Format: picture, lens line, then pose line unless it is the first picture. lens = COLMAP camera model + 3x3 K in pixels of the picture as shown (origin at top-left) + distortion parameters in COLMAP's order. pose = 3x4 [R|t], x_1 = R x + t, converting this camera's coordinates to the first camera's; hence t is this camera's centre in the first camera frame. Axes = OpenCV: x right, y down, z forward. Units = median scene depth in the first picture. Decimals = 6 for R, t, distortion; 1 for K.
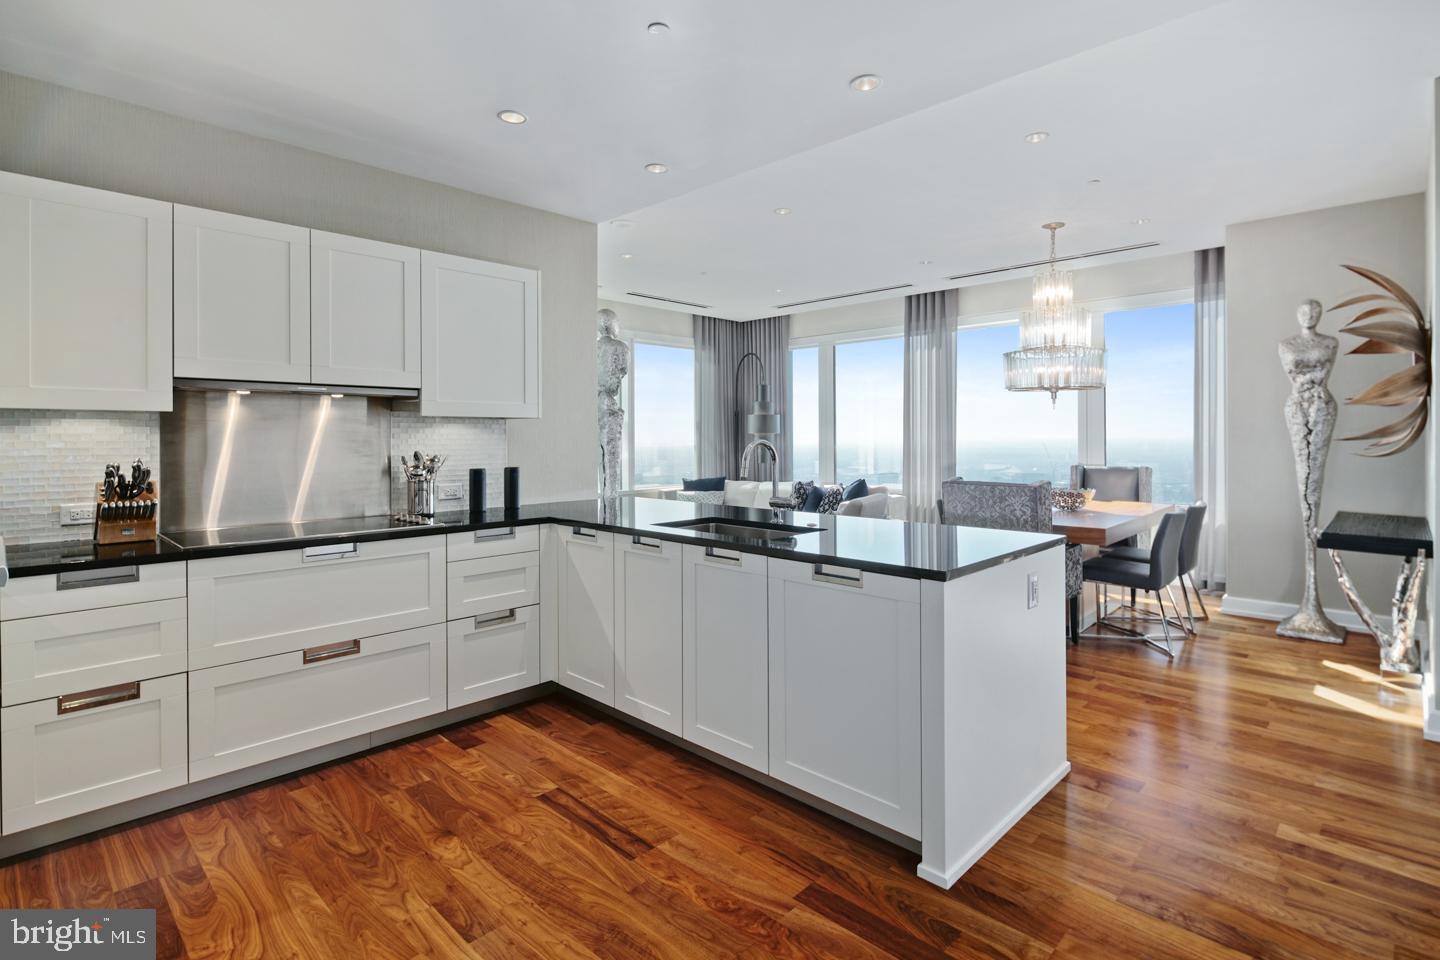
lens RADIAL K [[701.8, 0, 714.4], [0, 701.8, 448.8], [0, 0, 1]] dist [-0.003427, -0.002228]
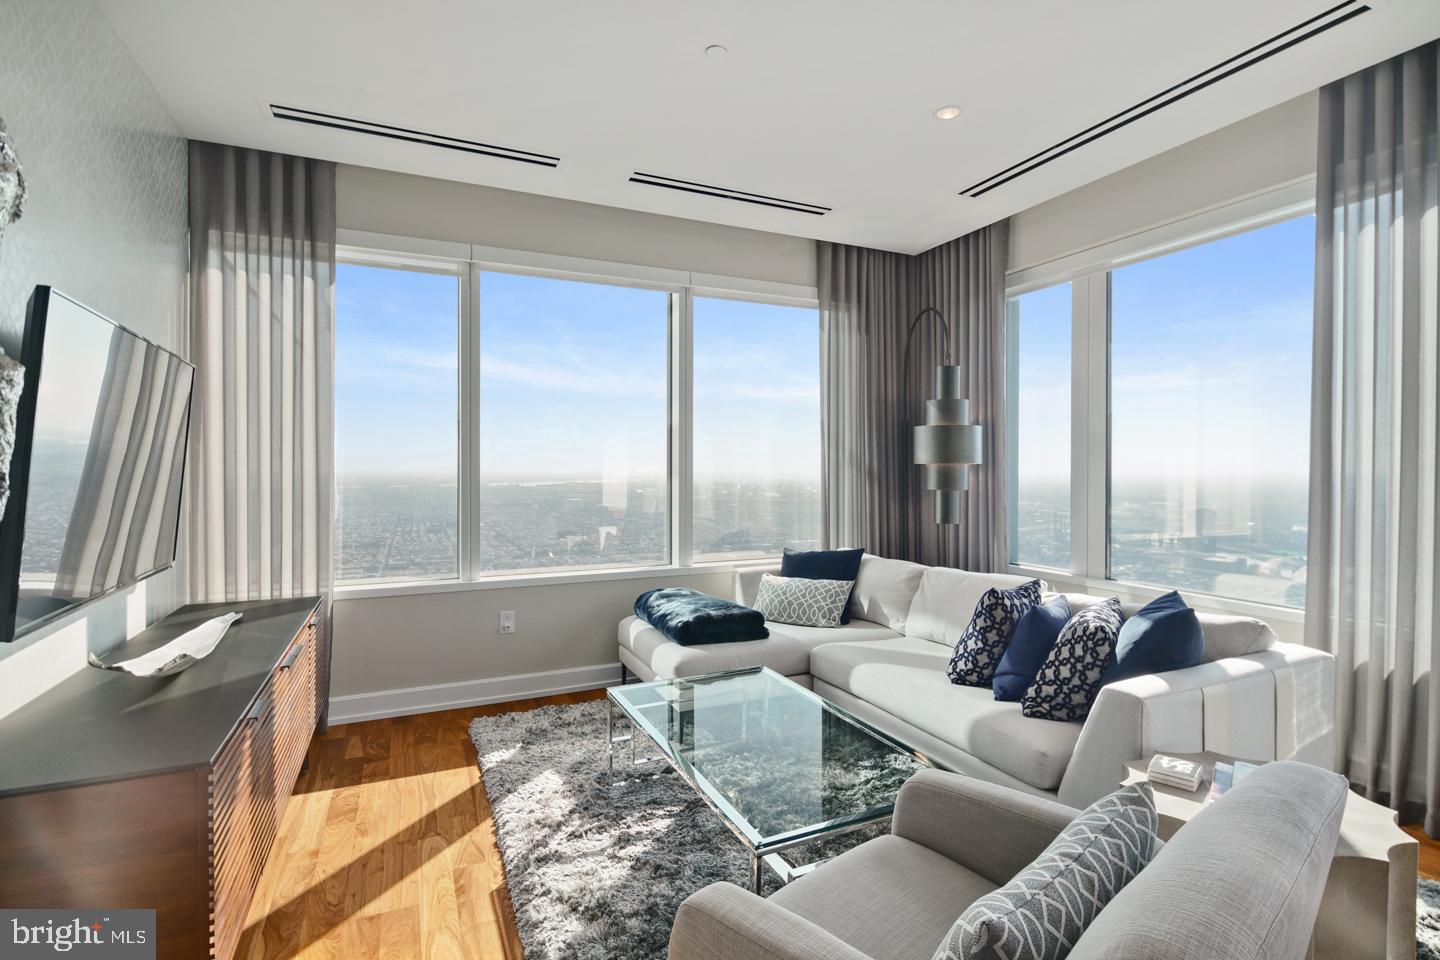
lens RADIAL K [[701.8, 0, 715.0], [0, 701.8, 484.5], [0, 0, 1]] dist [-0.003427, -0.002228]
pose [[0.933798, 0.015038, -0.357485, 0.107226], [-0.012582, 0.999879, 0.009196, -0.011317], [0.357580, -0.004089, 0.933874, 0.540975]]
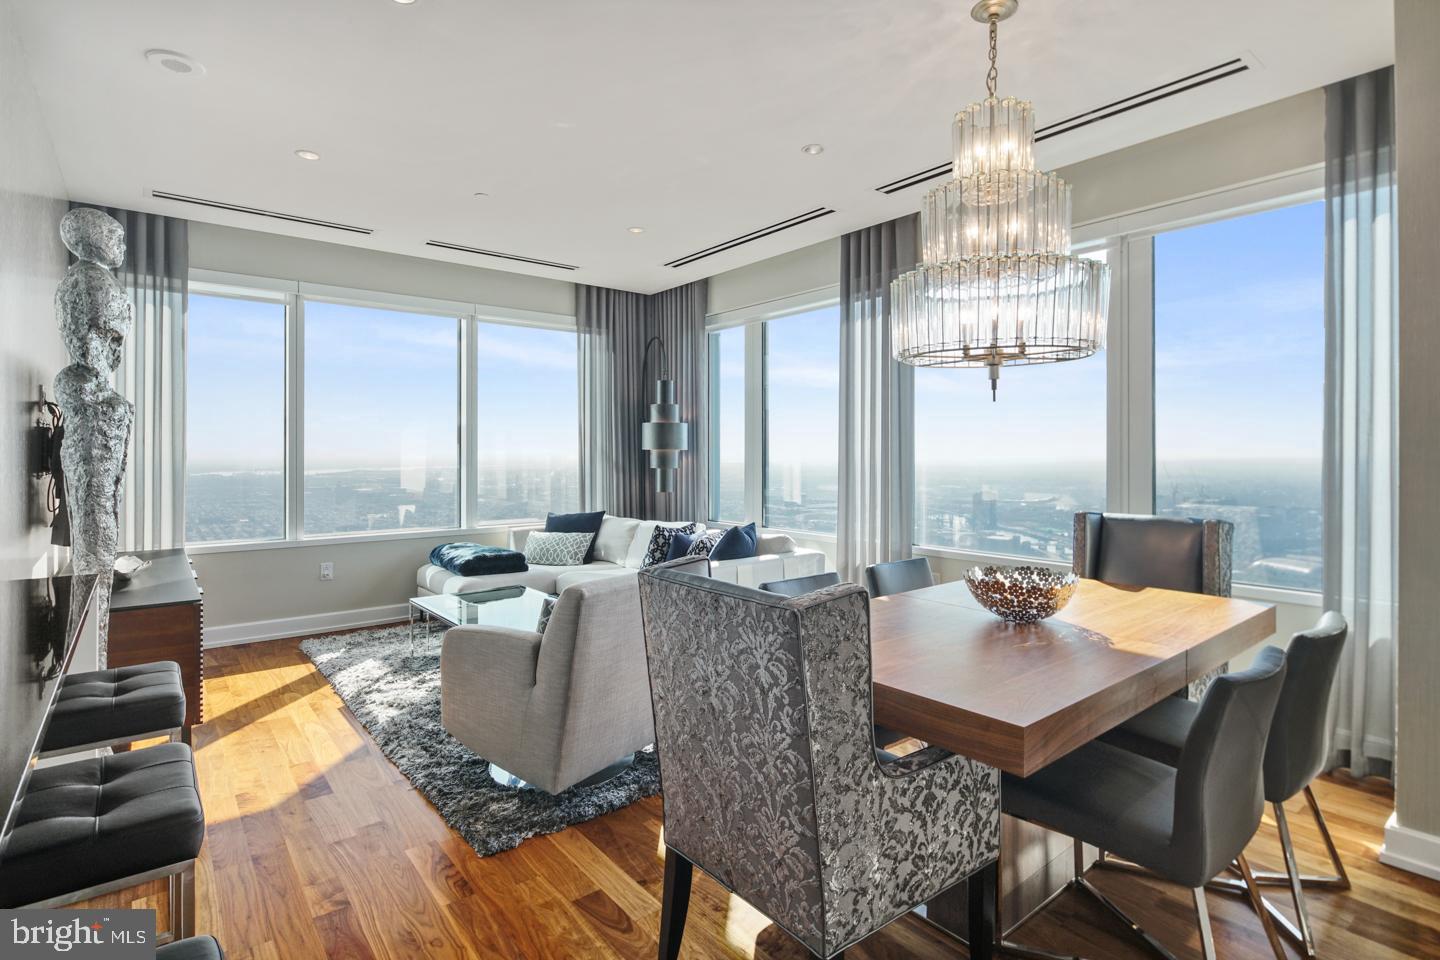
lens RADIAL K [[733.3, 0, 702.4], [0, 733.3, 460.2], [0, 0, 1]] dist [-0.024403, 0.003911]
pose [[0.991695, 0.009331, -0.128270, 0.228237], [-0.010262, 0.999926, -0.006603, -0.008099], [0.128198, 0.007865, 0.991717, 0.317930]]
